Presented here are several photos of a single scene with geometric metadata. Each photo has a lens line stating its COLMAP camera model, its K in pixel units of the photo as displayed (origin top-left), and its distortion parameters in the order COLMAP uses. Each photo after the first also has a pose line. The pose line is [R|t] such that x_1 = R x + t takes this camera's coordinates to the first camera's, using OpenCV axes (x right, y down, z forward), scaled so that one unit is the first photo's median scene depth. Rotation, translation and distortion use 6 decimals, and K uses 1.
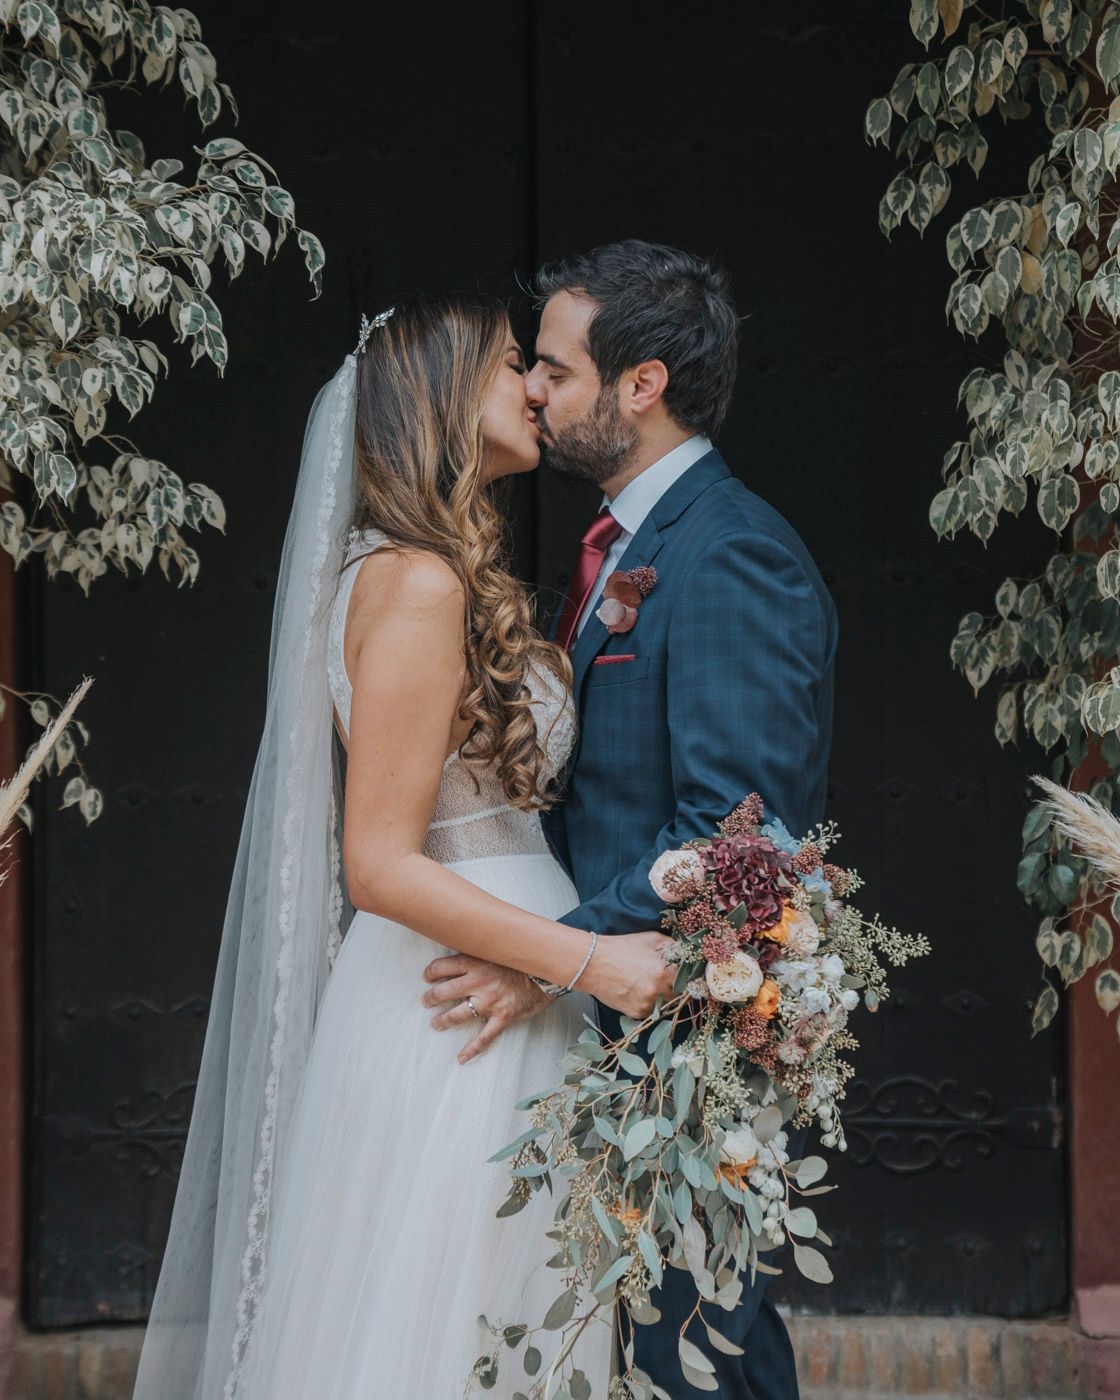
lens RADIAL K [[3133.0, 0, 560.0], [0, 3133.0, 700.0], [0, 0, 1]] dist [0.350743, 0.124513]
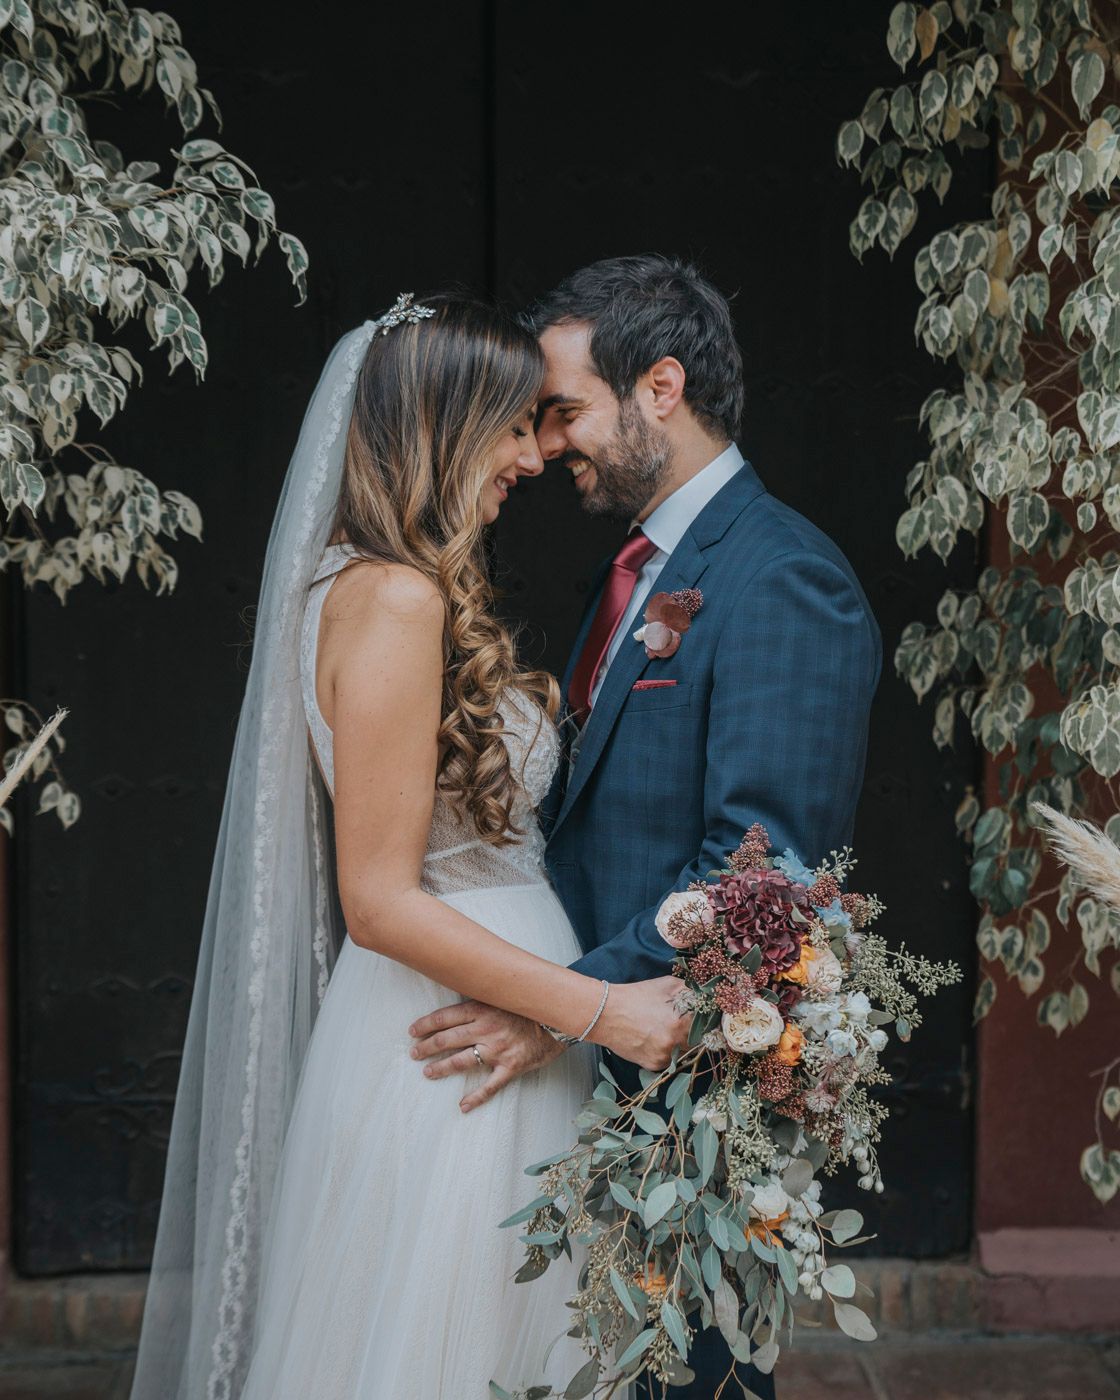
lens RADIAL K [[2580.4, 0, 624.9], [0, 2580.4, 701.7], [0, 0, 1]] dist [0.596271, -3.383990]
pose [[0.998466, 0.002469, 0.055309, -0.019967], [-0.003005, 0.999949, 0.009606, -0.012886], [-0.055282, -0.009757, 0.998423, 0.177857]]
